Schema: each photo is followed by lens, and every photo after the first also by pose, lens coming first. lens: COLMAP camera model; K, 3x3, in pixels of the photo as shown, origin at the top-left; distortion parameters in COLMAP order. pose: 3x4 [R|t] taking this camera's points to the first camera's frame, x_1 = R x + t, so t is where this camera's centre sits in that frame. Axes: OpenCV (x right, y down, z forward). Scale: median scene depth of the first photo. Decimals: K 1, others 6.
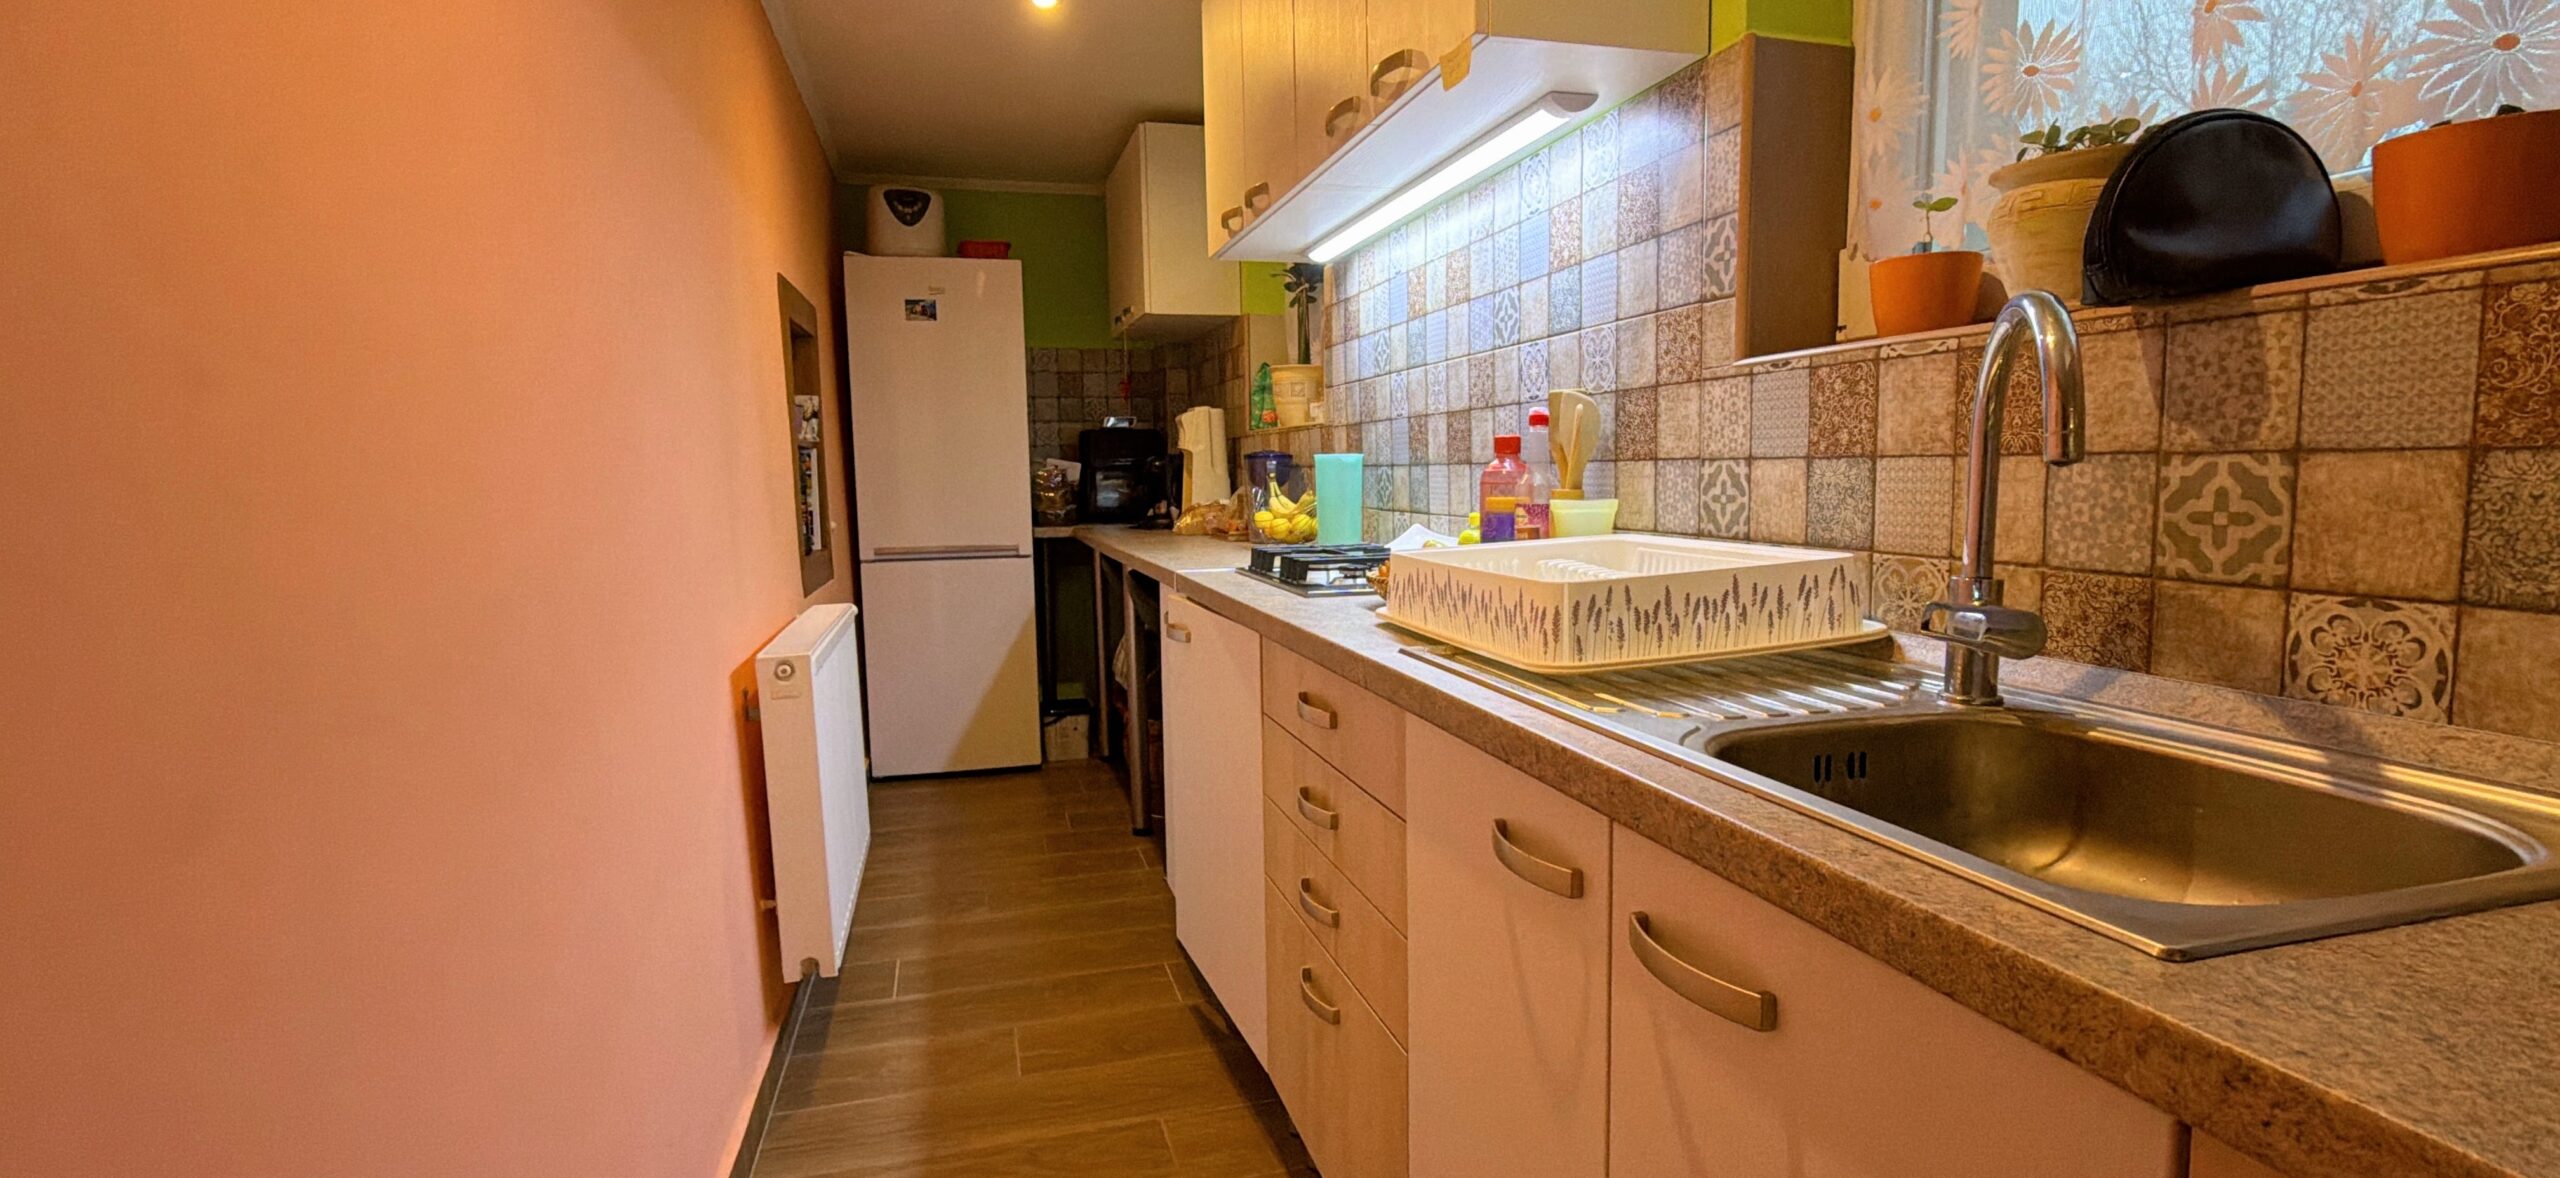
lens RADIAL K [[1162.2, 0, 1279.3], [0, 1162.2, 594.1], [0, 0, 1]] dist [0.000923, -0.000412]
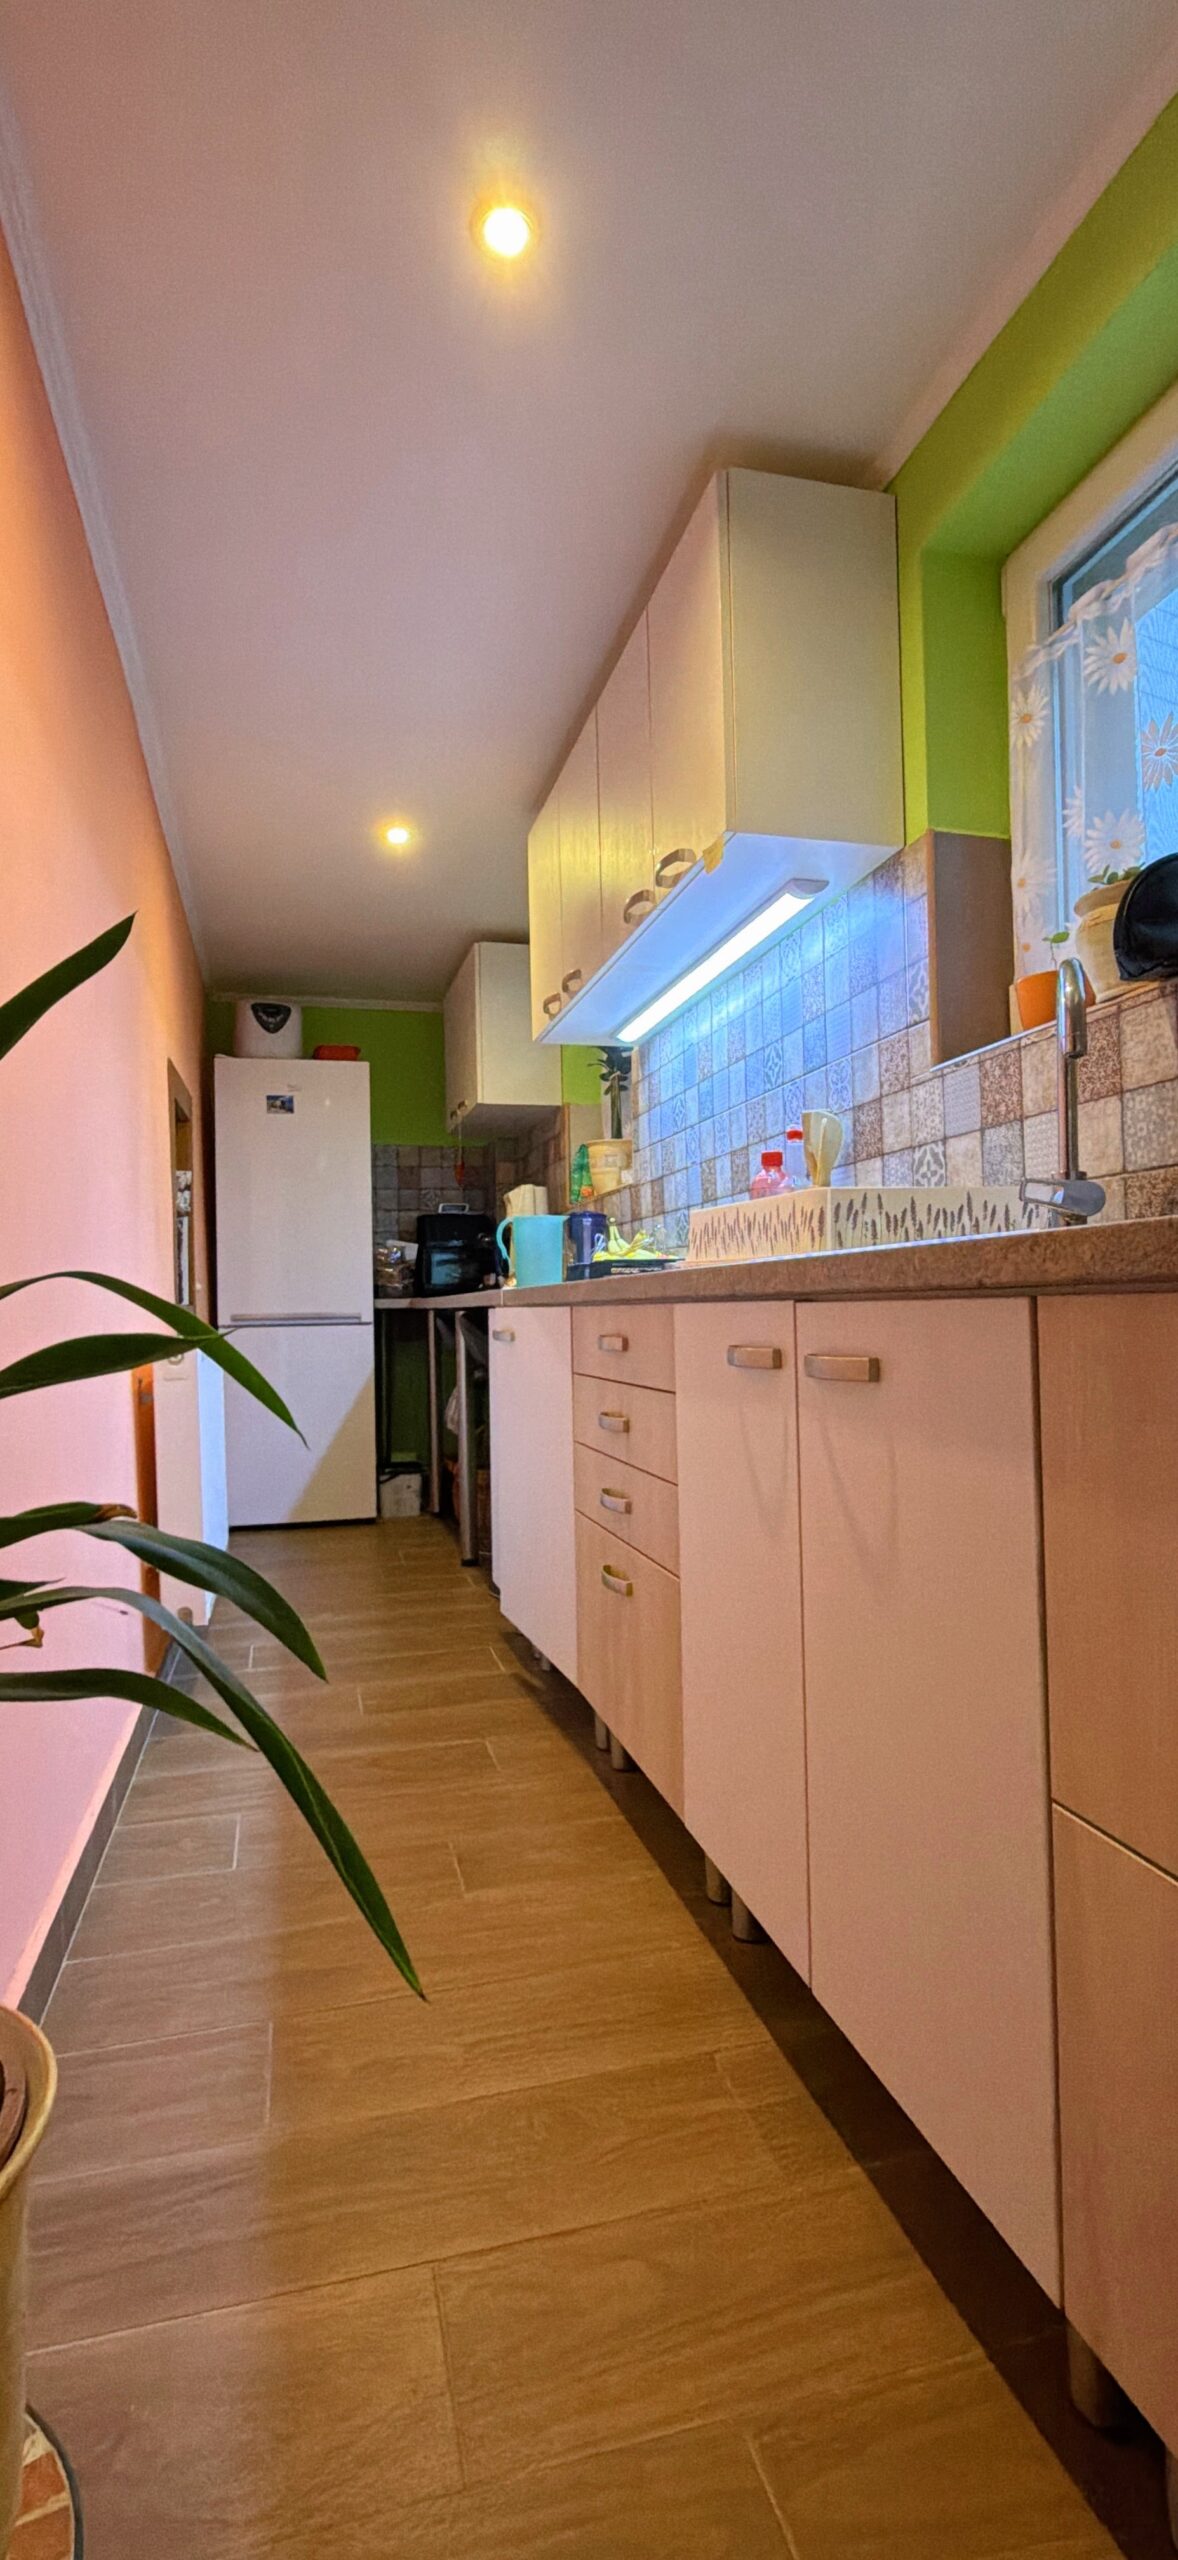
lens RADIAL K [[1162.2, 0, 586.7], [0, 1162.2, 1288.5], [0, 0, 1]] dist [0.000923, -0.000412]
pose [[0.999840, -0.003415, -0.017546, 0.011615], [0.001230, 0.992400, -0.123045, 0.087258], [0.017833, 0.123003, 0.992246, -0.115012]]
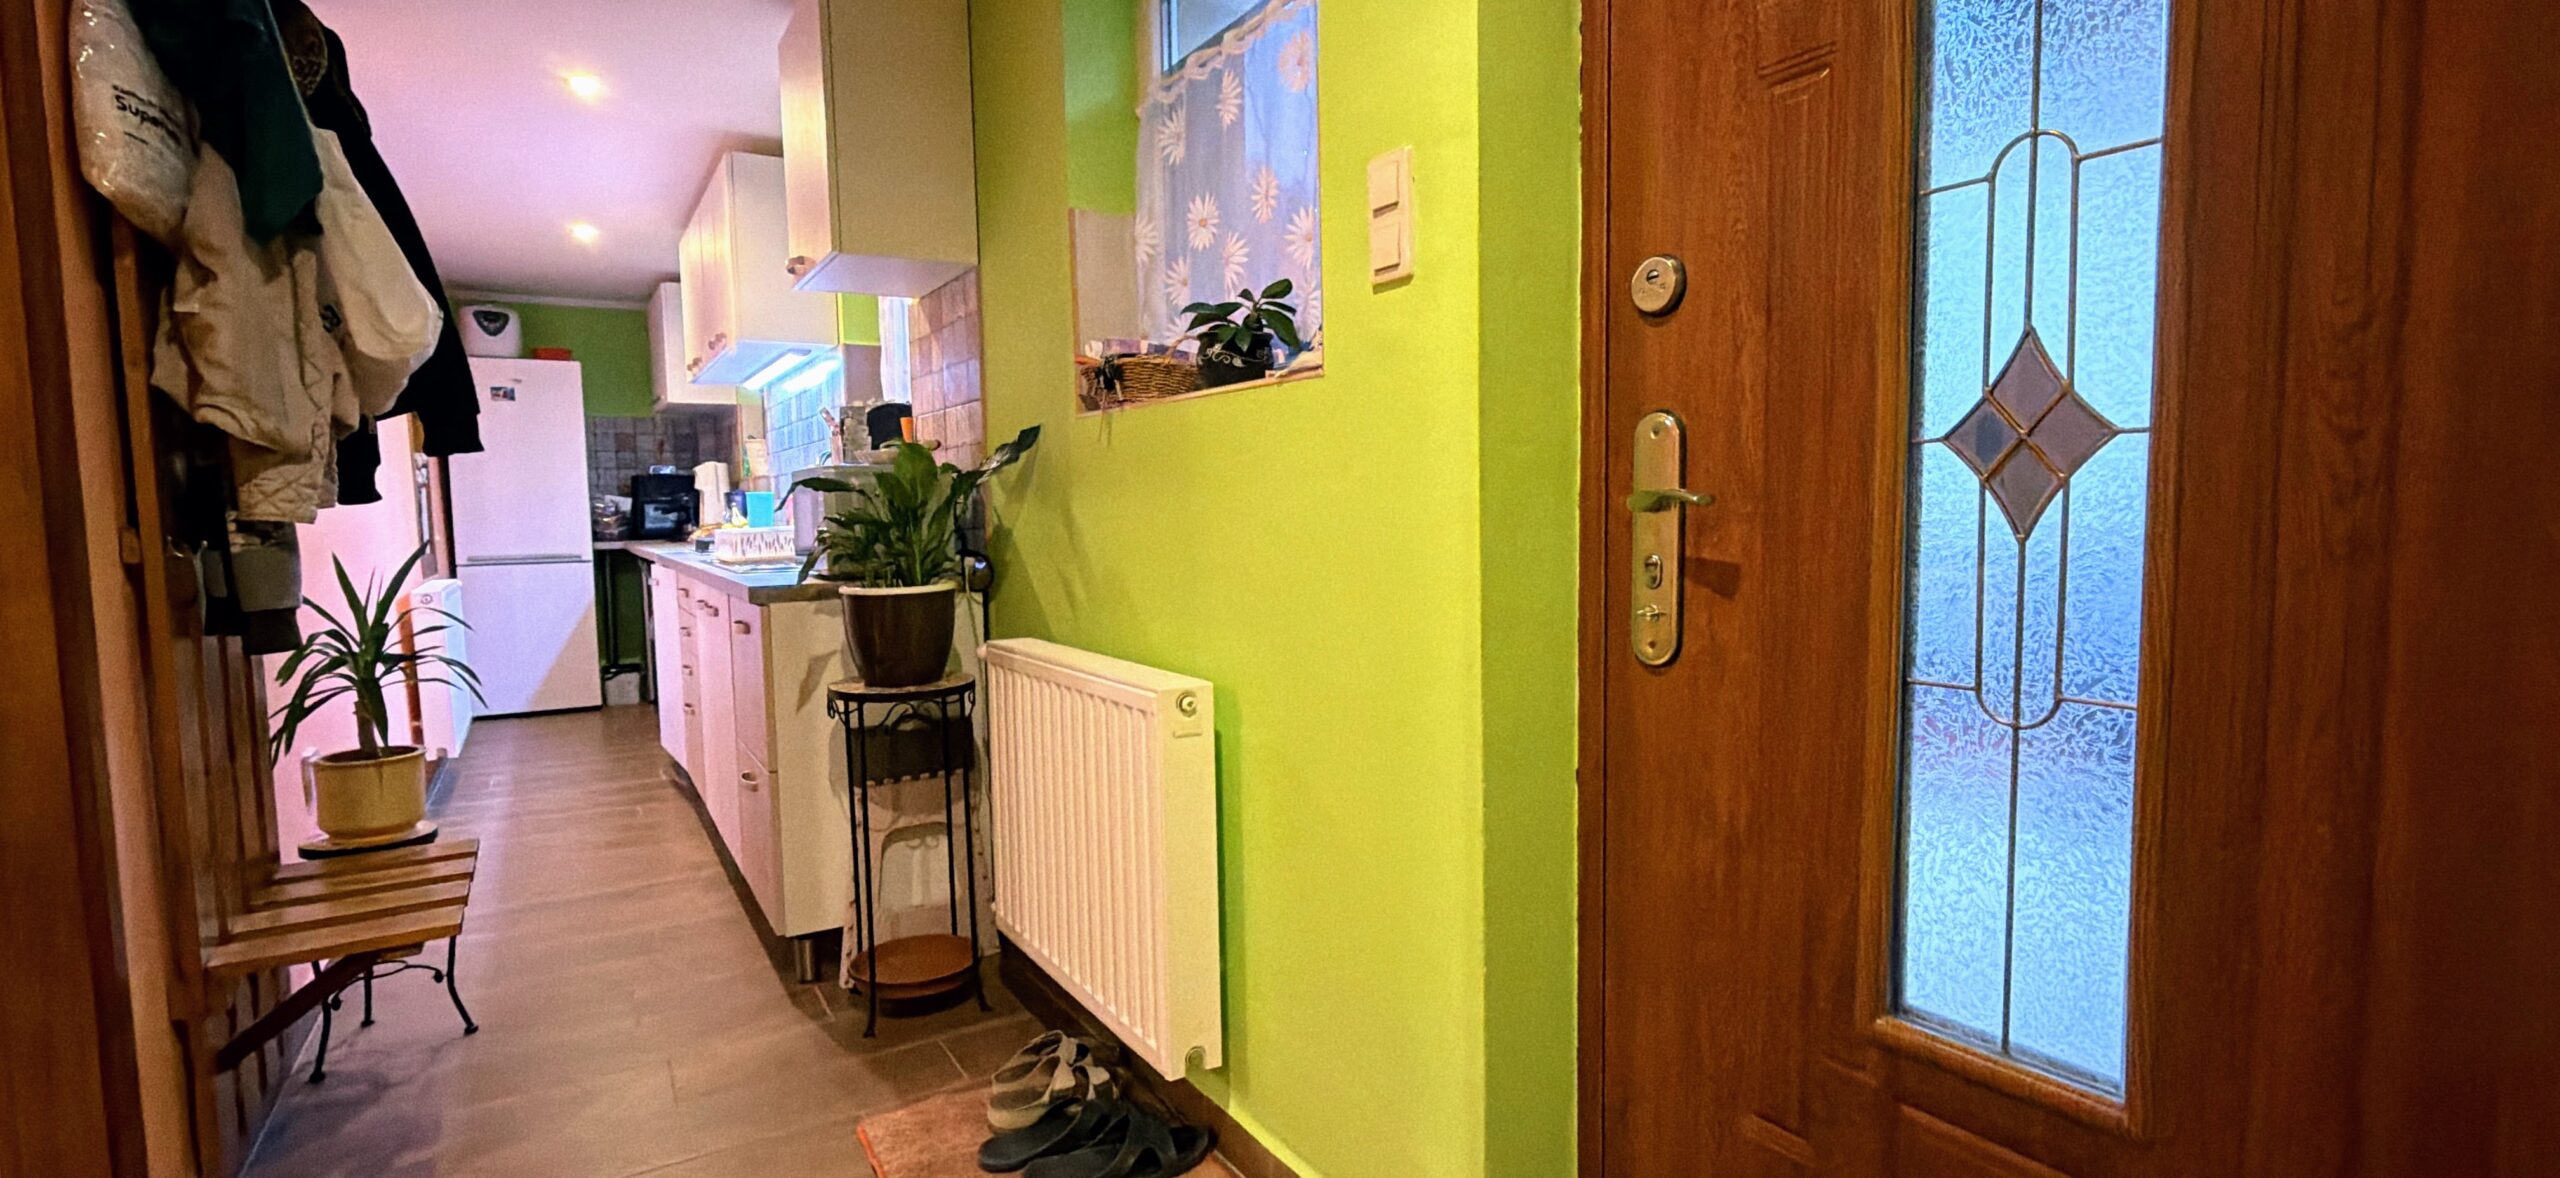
lens RADIAL K [[1162.2, 0, 1280.3], [0, 1162.2, 591.5], [0, 0, 1]] dist [0.000923, -0.000412]
pose [[0.957795, -0.021730, 0.286631, 0.245864], [0.031668, 0.999046, -0.030081, 0.095855], [-0.285704, 0.037889, 0.957569, -0.809193]]
